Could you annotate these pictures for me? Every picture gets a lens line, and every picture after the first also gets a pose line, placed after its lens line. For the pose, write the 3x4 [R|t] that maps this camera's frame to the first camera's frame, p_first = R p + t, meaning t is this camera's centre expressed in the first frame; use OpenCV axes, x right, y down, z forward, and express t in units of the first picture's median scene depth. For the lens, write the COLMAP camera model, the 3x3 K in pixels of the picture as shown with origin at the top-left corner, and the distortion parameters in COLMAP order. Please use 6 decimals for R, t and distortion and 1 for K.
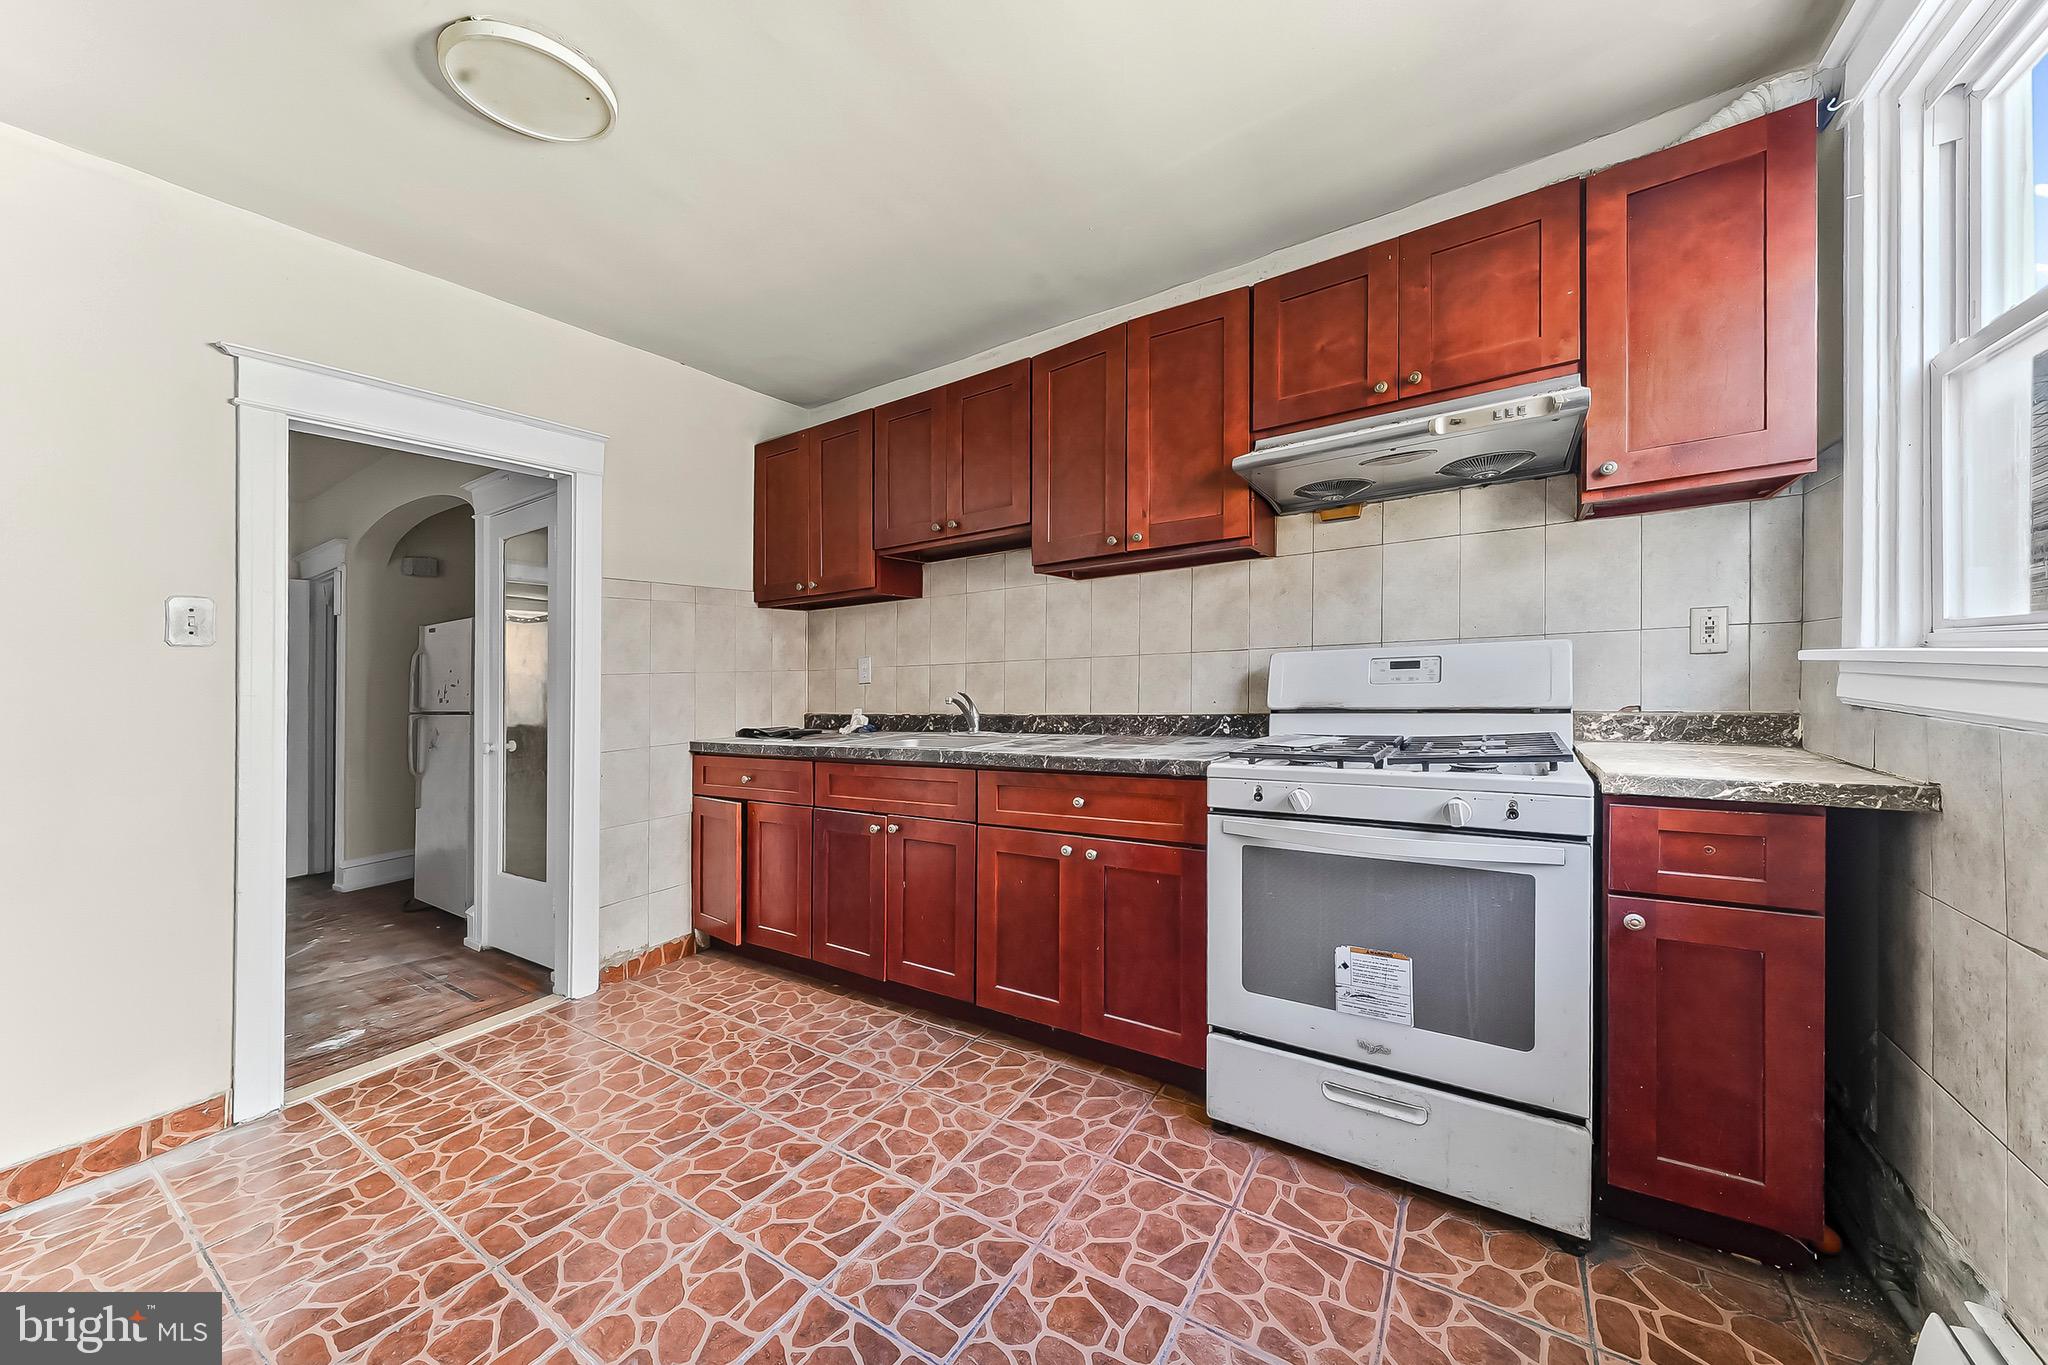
lens RADIAL K [[716.5, 0, 997.2], [0, 716.5, 640.7], [0, 0, 1]] dist [0.009884, 0.000069]
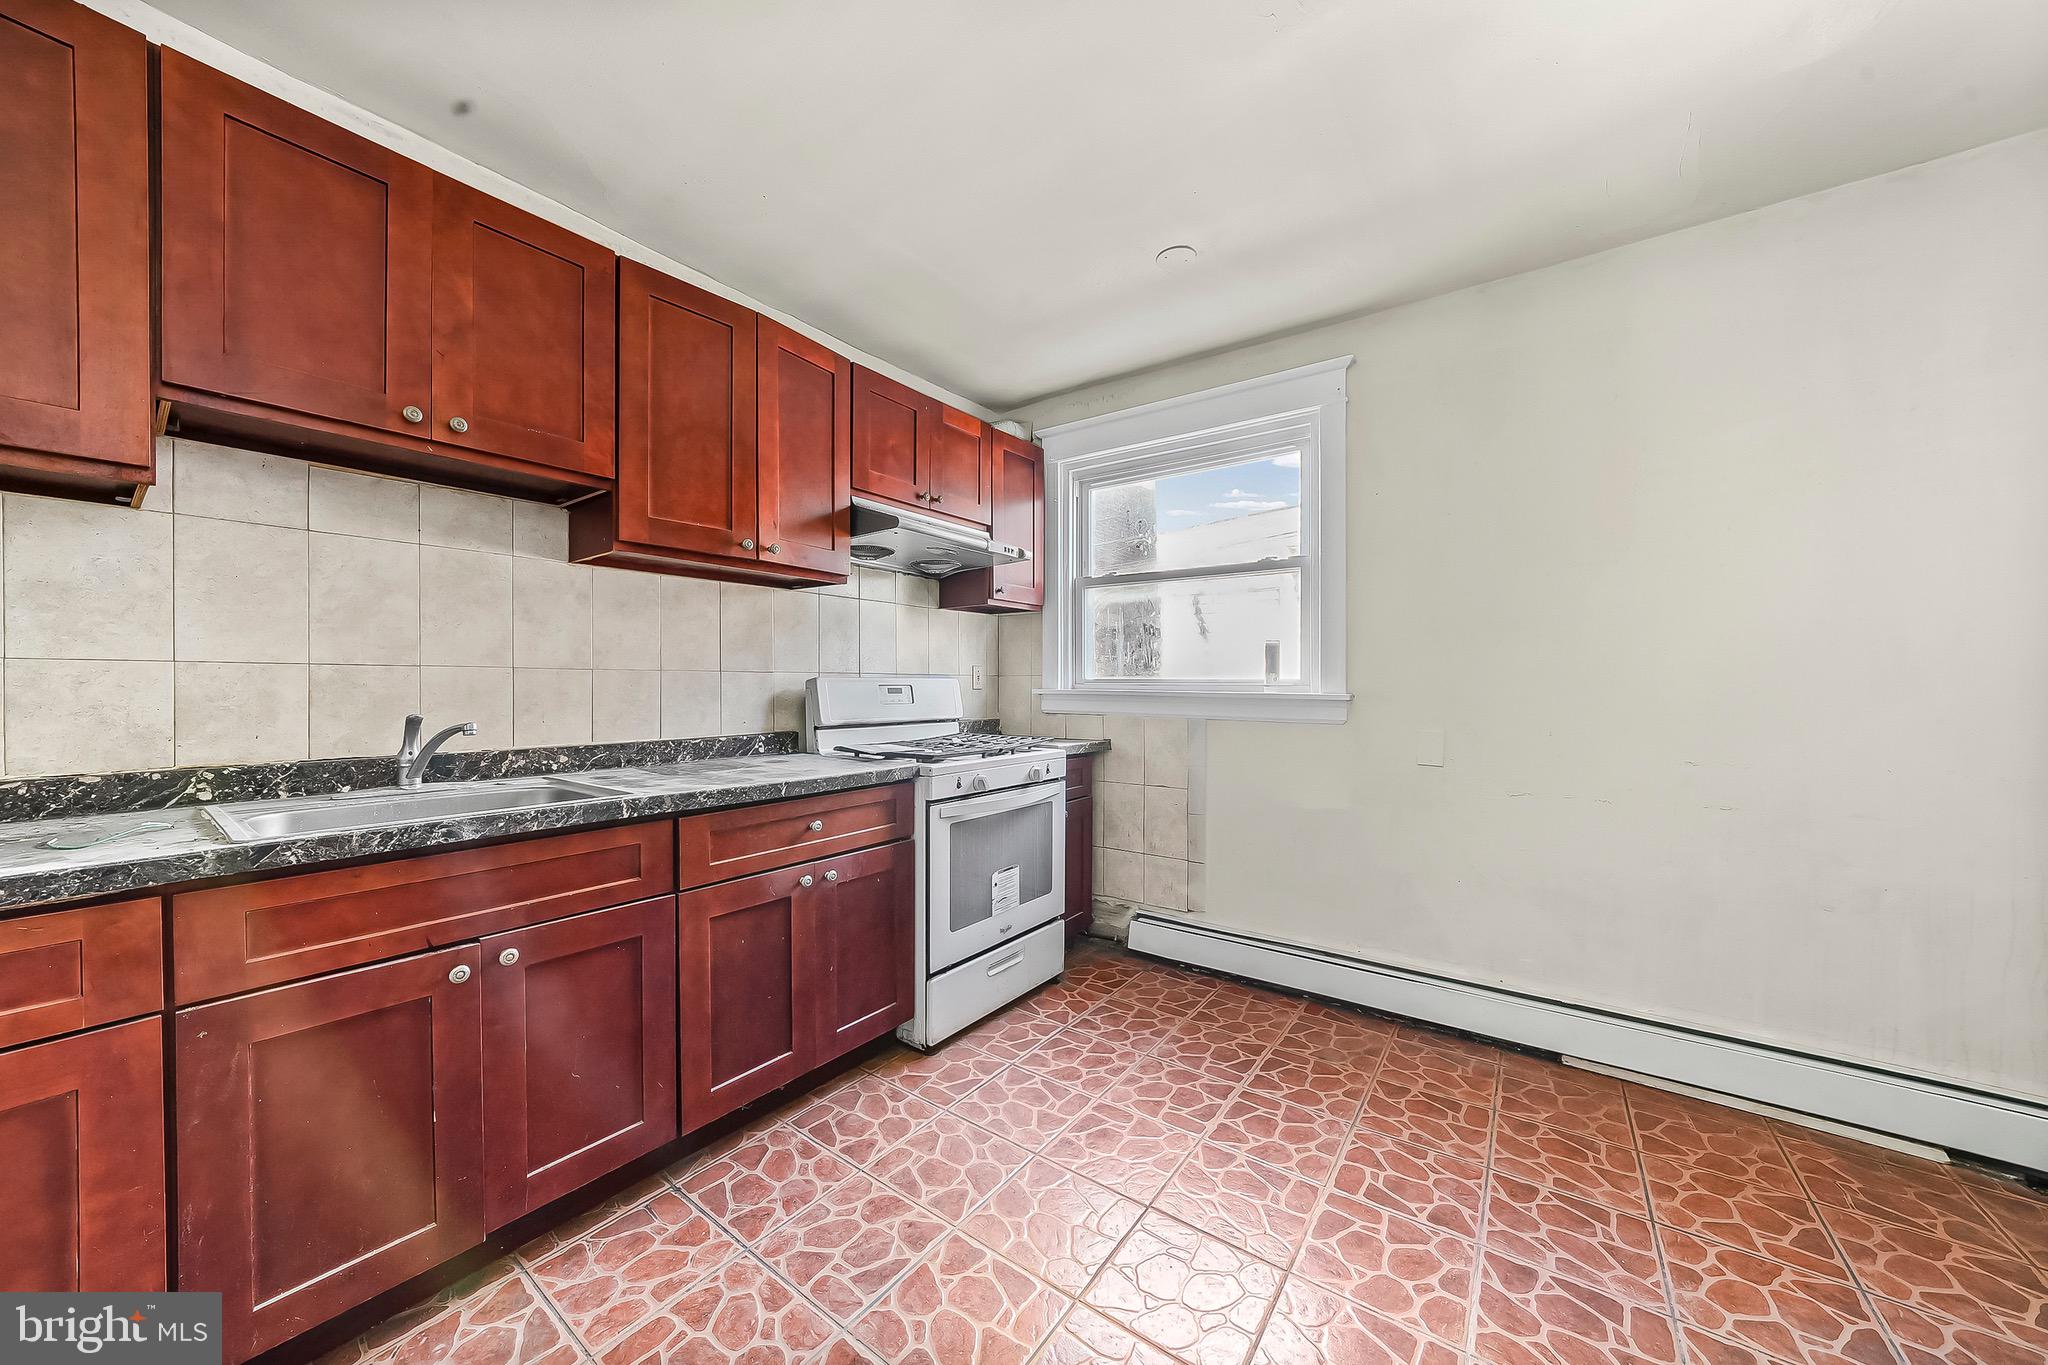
lens RADIAL K [[716.5, 0, 1017.8], [0, 716.5, 681.9], [0, 0, 1]] dist [0.009884, 0.000069]
pose [[0.055527, 0.040555, 0.997633, -0.810709], [-0.052230, 0.997925, -0.037659, 0.056296], [-0.997090, -0.050015, 0.057530, 0.675846]]
